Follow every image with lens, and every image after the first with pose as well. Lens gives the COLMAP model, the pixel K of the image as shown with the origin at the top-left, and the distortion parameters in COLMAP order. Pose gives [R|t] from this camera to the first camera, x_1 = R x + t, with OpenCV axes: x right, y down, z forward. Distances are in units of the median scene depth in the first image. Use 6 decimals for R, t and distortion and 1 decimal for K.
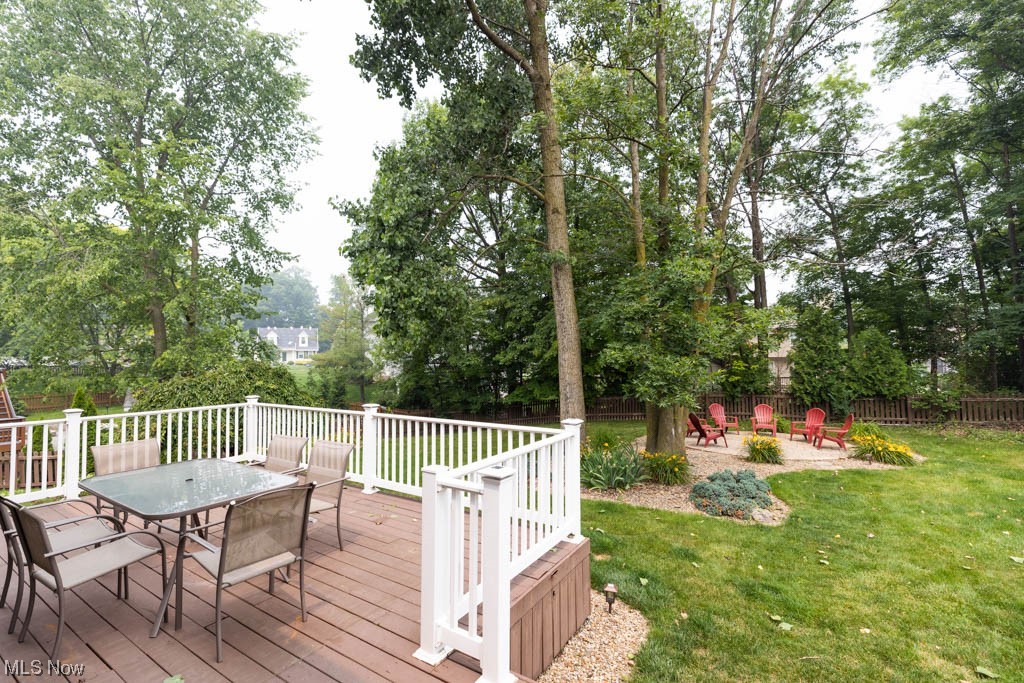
lens RADIAL K [[456.1, 0, 506.6], [0, 456.1, 338.2], [0, 0, 1]] dist [0.001535, 0.000824]
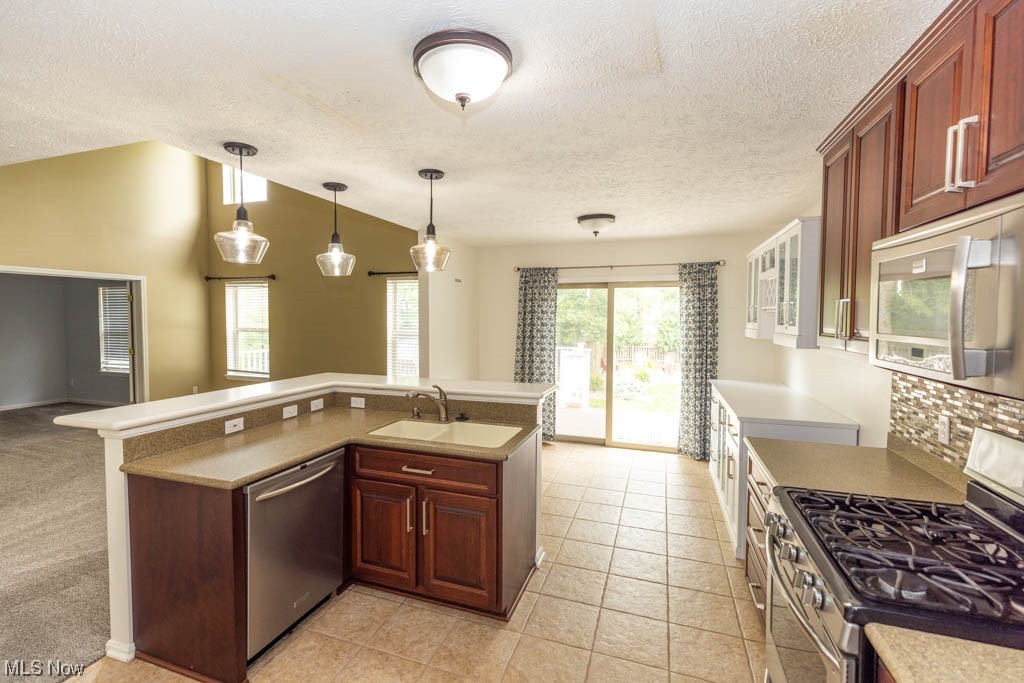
lens RADIAL K [[457.5, 0, 504.5], [0, 457.5, 332.7], [0, 0, 1]] dist [-0.001762, -0.000860]
pose [[0.971205, -0.003191, 0.238225, -0.448507], [-0.012807, 0.997765, 0.065575, -0.013605], [-0.237902, -0.066738, 0.968994, -0.680402]]
